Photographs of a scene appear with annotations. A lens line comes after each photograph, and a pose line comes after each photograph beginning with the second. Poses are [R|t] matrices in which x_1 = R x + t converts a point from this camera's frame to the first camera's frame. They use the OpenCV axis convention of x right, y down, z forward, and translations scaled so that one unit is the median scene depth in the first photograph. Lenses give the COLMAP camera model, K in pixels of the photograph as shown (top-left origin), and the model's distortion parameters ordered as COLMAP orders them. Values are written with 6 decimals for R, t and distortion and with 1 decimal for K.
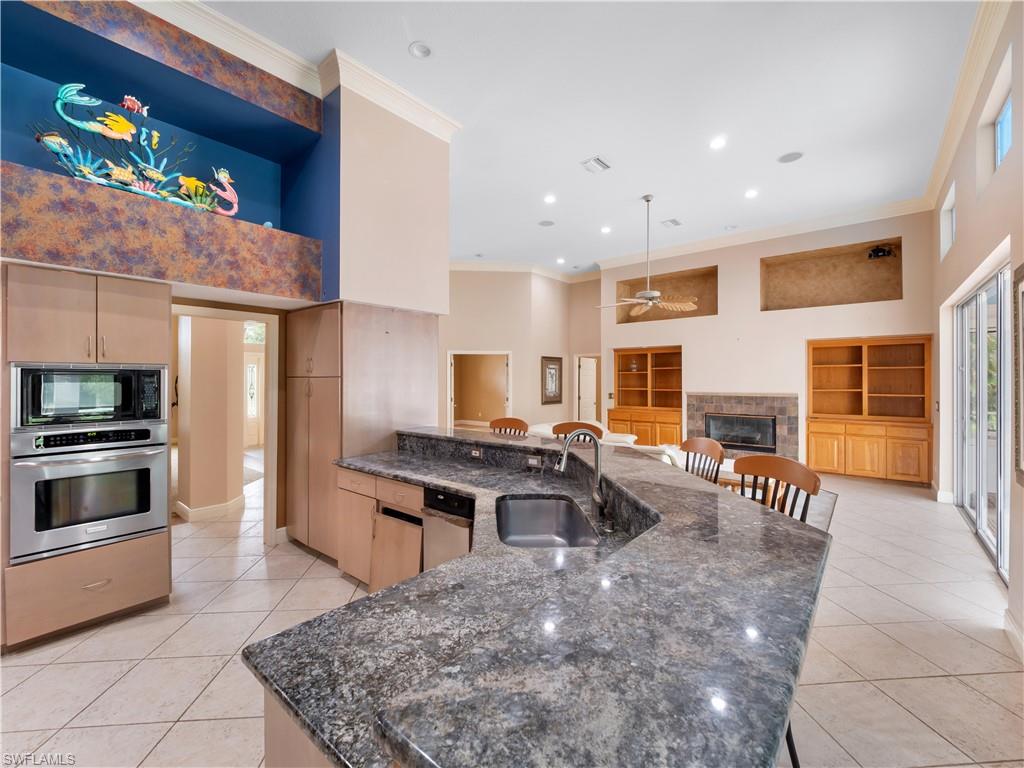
lens RADIAL K [[434.1, 0, 506.1], [0, 434.1, 381.8], [0, 0, 1]] dist [-0.000770, -0.000472]
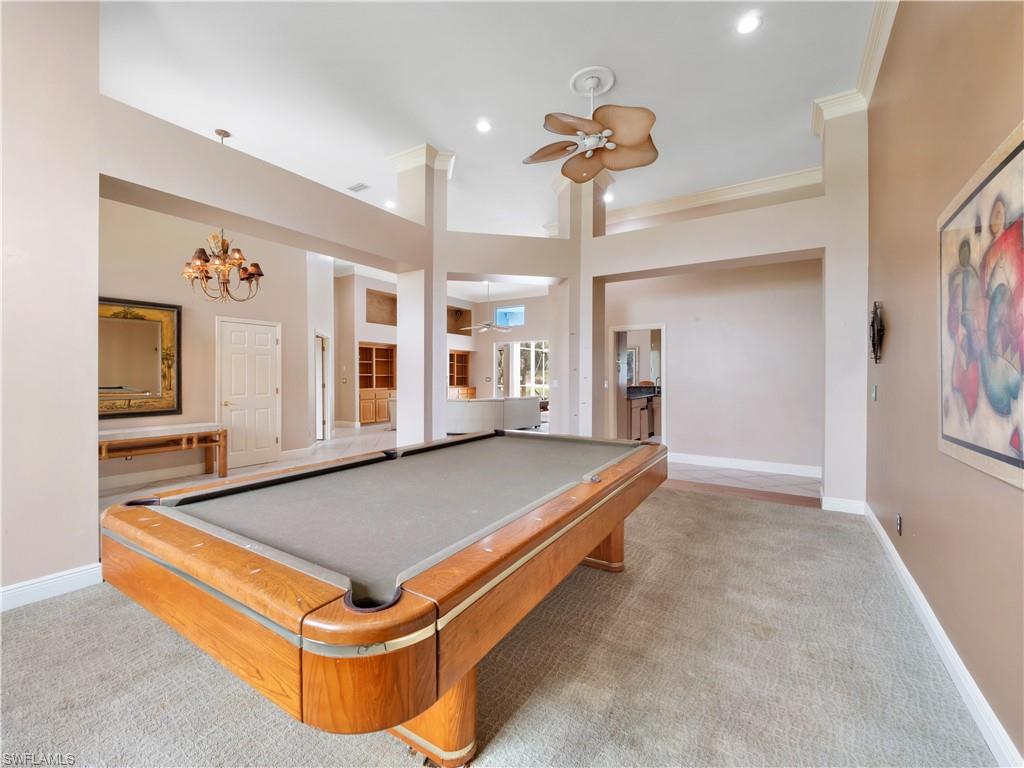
lens RADIAL K [[434.1, 0, 506.1], [0, 434.1, 381.8], [0, 0, 1]] dist [-0.000770, -0.000472]
pose [[-0.121504, -0.017617, 0.992435, -1.230350], [-0.000738, 0.999844, 0.017658, 0.016673], [-0.992591, 0.001413, -0.121498, 0.878429]]
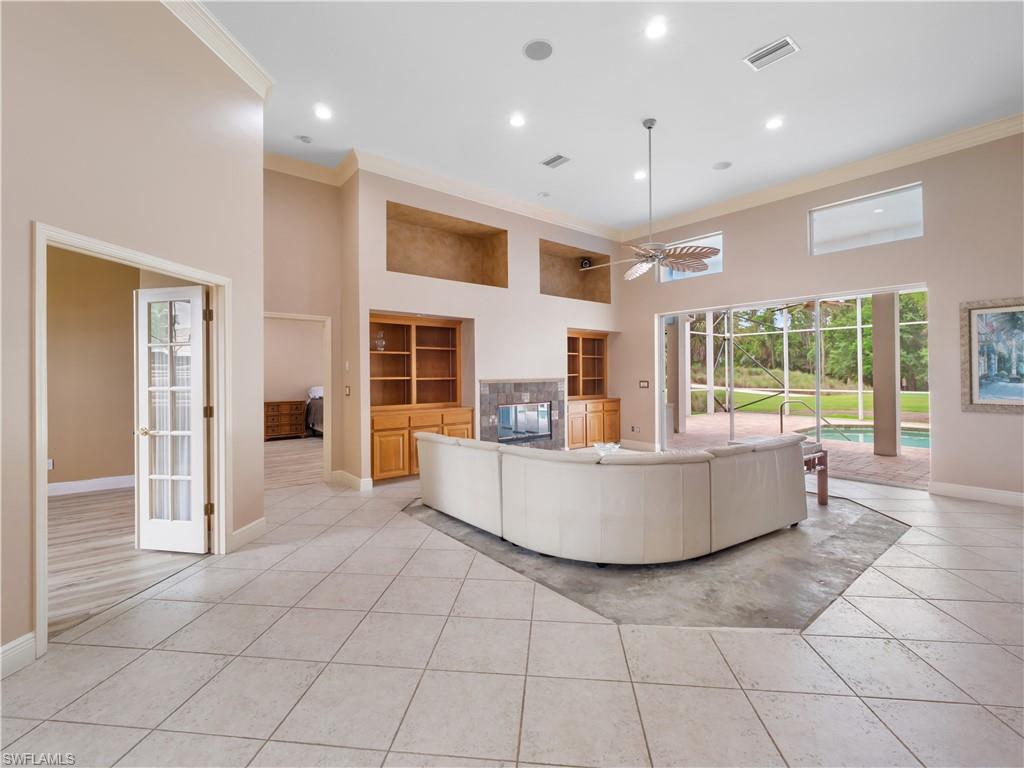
lens RADIAL K [[451.6, 0, 509.3], [0, 451.6, 371.5], [0, 0, 1]] dist [-0.000735, -0.000200]
pose [[0.184881, 0.000401, 0.982761, -0.380577], [0.007257, 0.999972, -0.001773, 0.009921], [-0.982734, 0.007460, 0.184873, 0.835199]]
